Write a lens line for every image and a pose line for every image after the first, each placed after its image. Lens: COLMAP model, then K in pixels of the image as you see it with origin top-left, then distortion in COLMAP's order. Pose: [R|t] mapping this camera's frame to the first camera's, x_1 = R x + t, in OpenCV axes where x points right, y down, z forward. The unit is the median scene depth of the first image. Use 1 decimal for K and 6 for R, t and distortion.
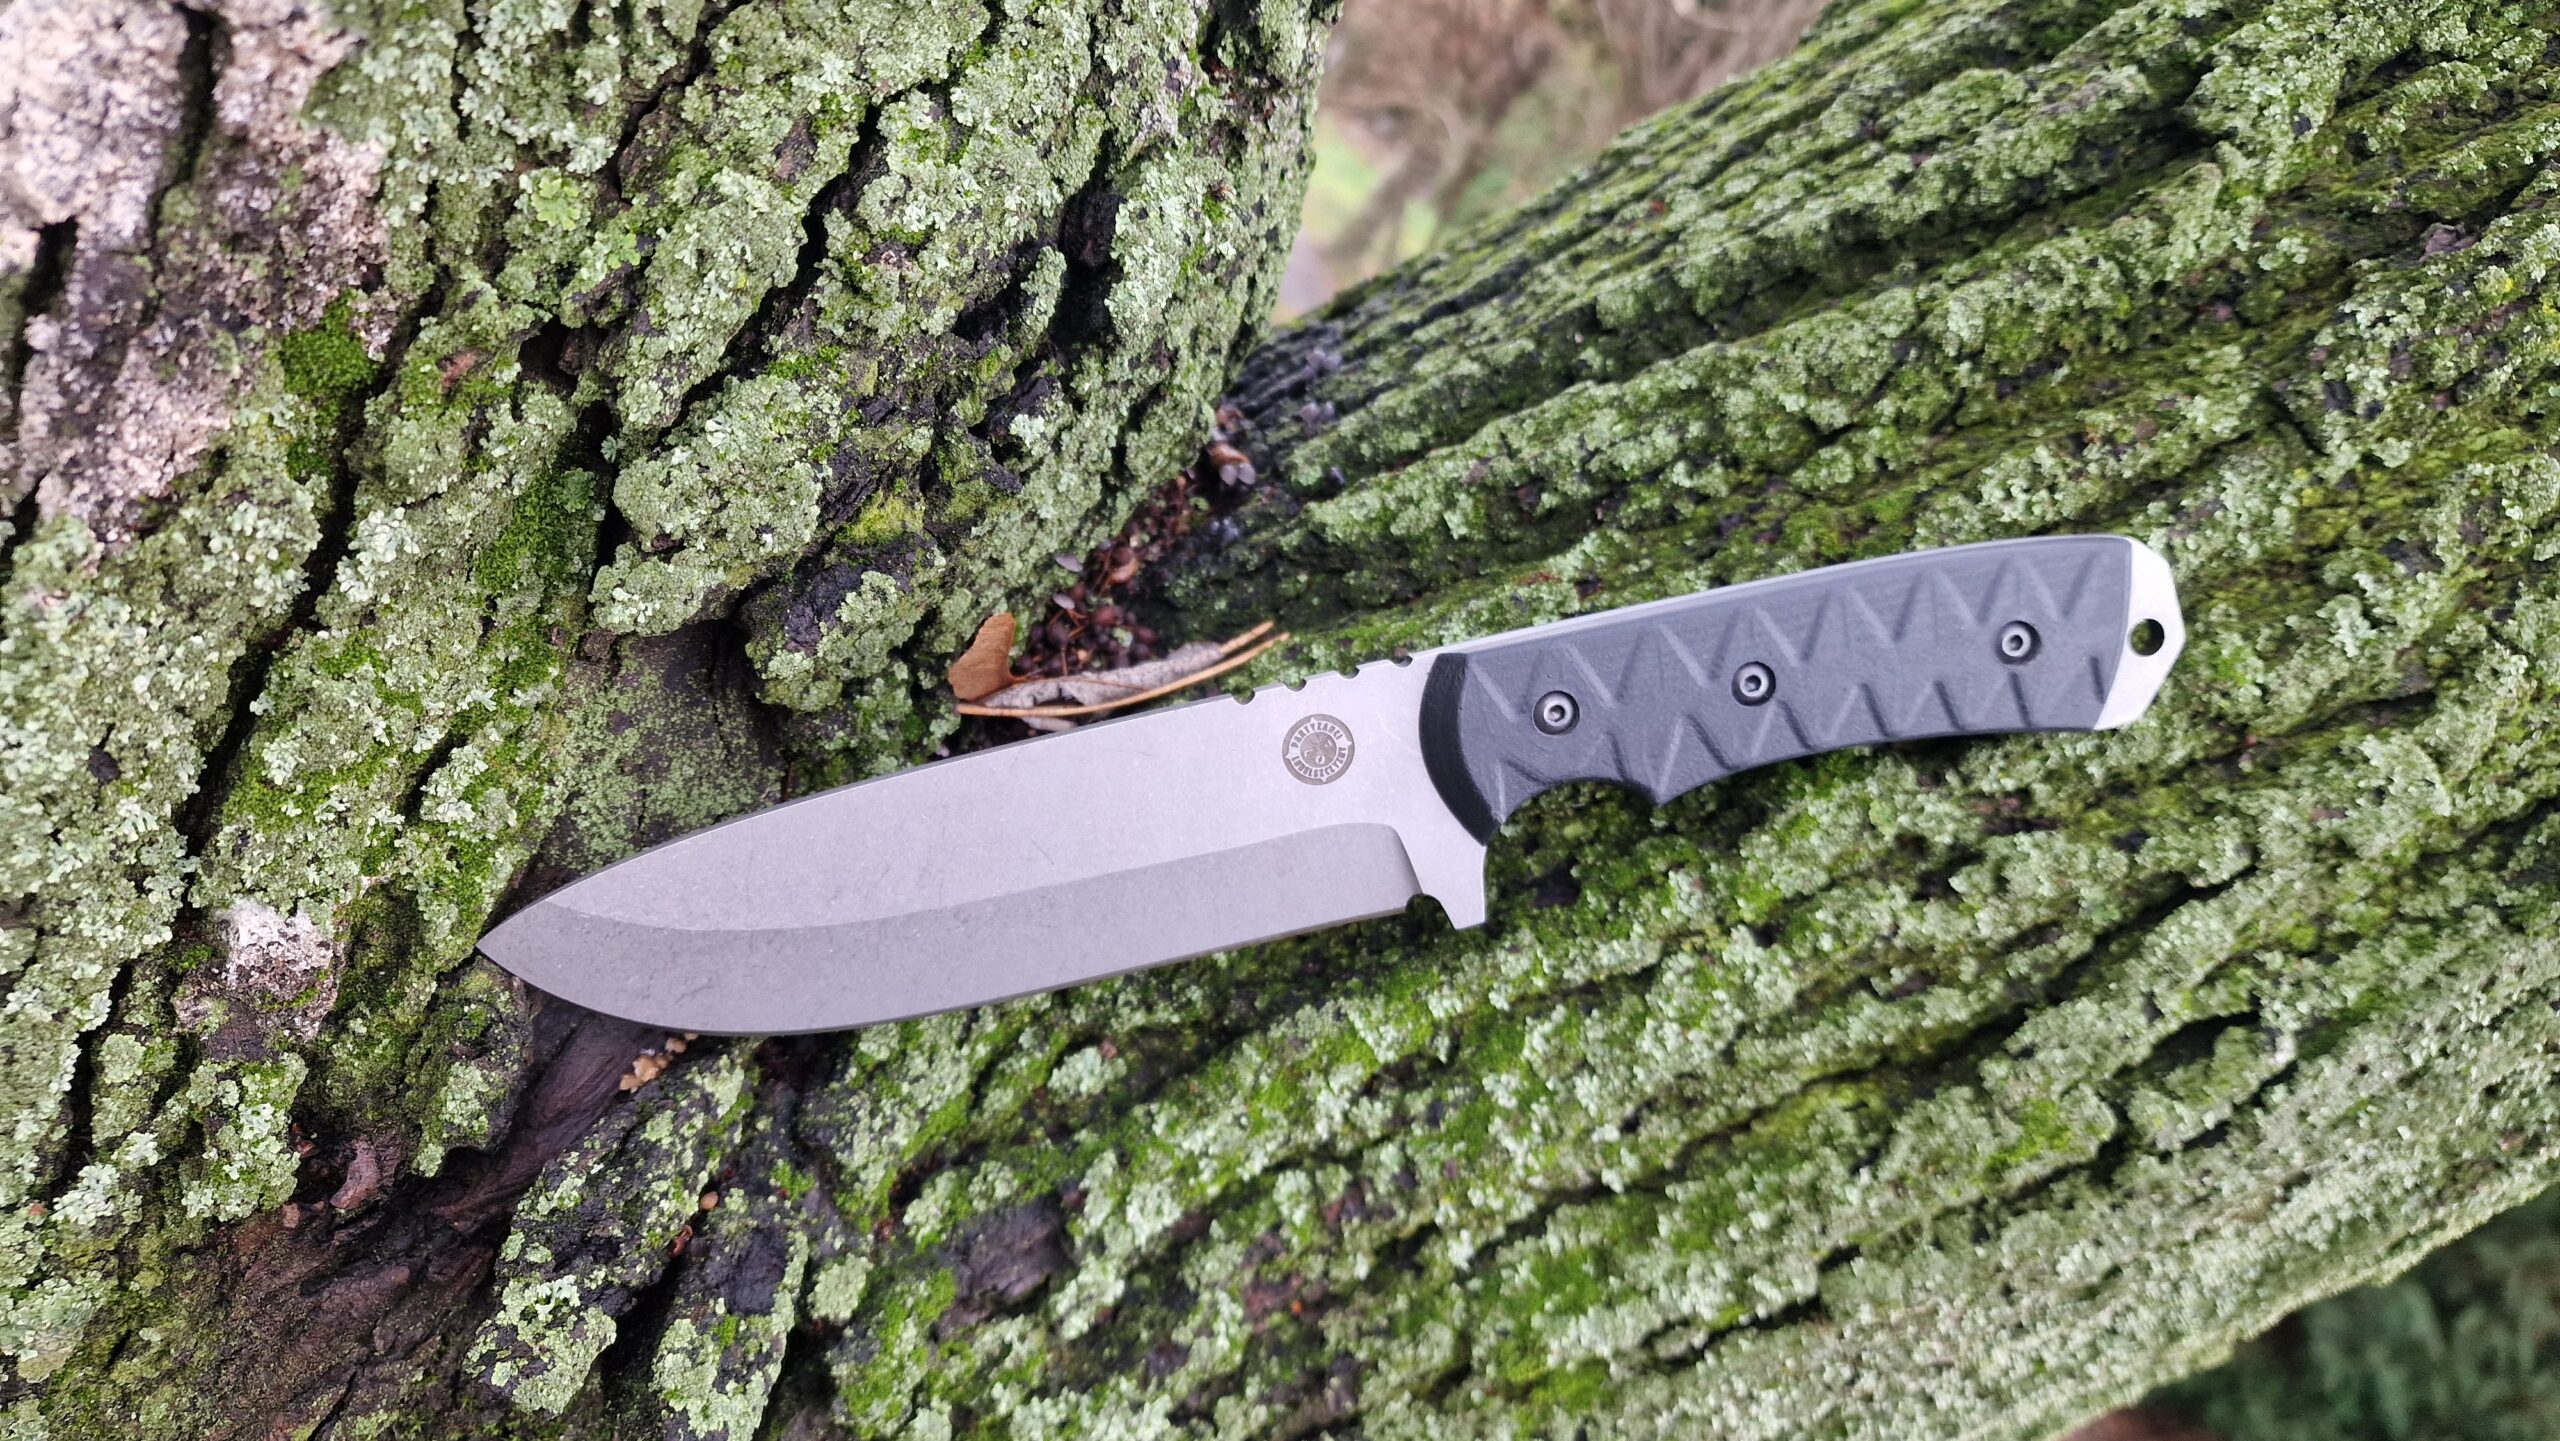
lens RADIAL K [[1869.3, 0, 1272.3], [0, 1869.3, 717.6], [0, 0, 1]] dist [0.048013, -0.066306]
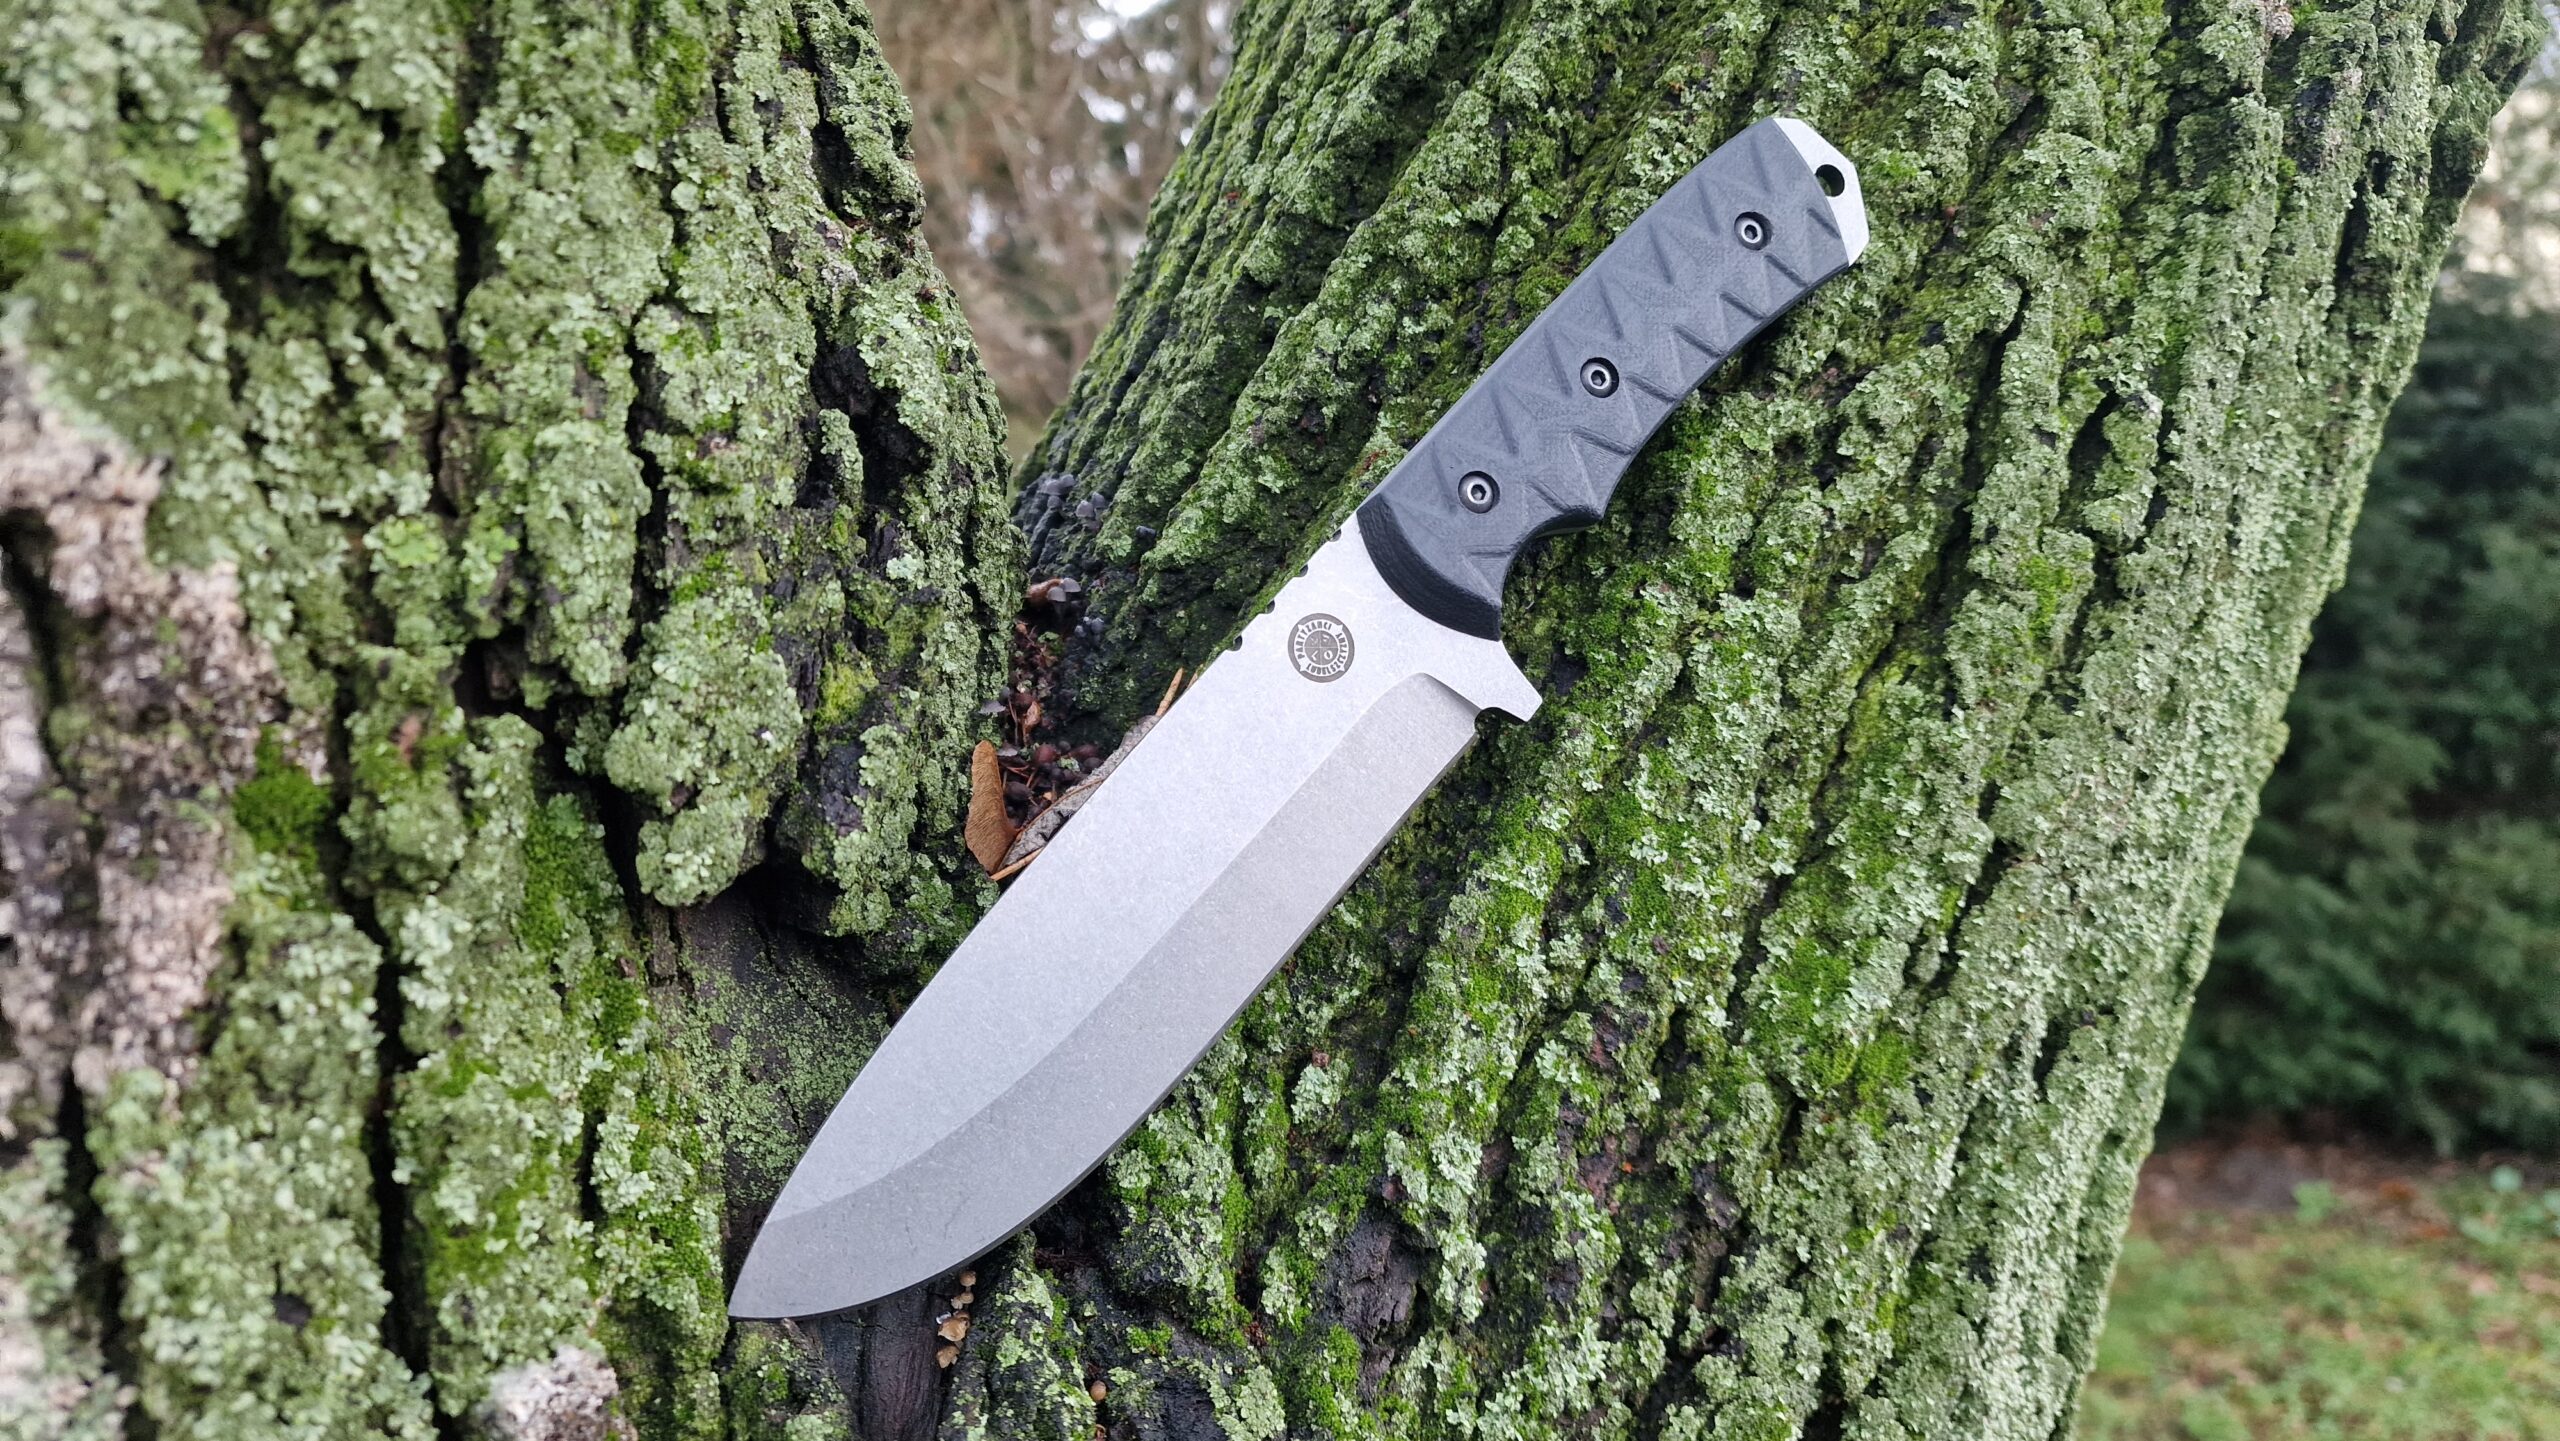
lens RADIAL K [[1848.9, 0, 1280.0], [0, 1848.9, 720.5], [0, 0, 1]] dist [0.053609, -0.065761]
pose [[0.792668, -0.565997, 0.226549, -0.234262], [0.601758, 0.785986, -0.141820, 0.170413], [-0.097794, 0.248744, 0.963620, 0.028286]]
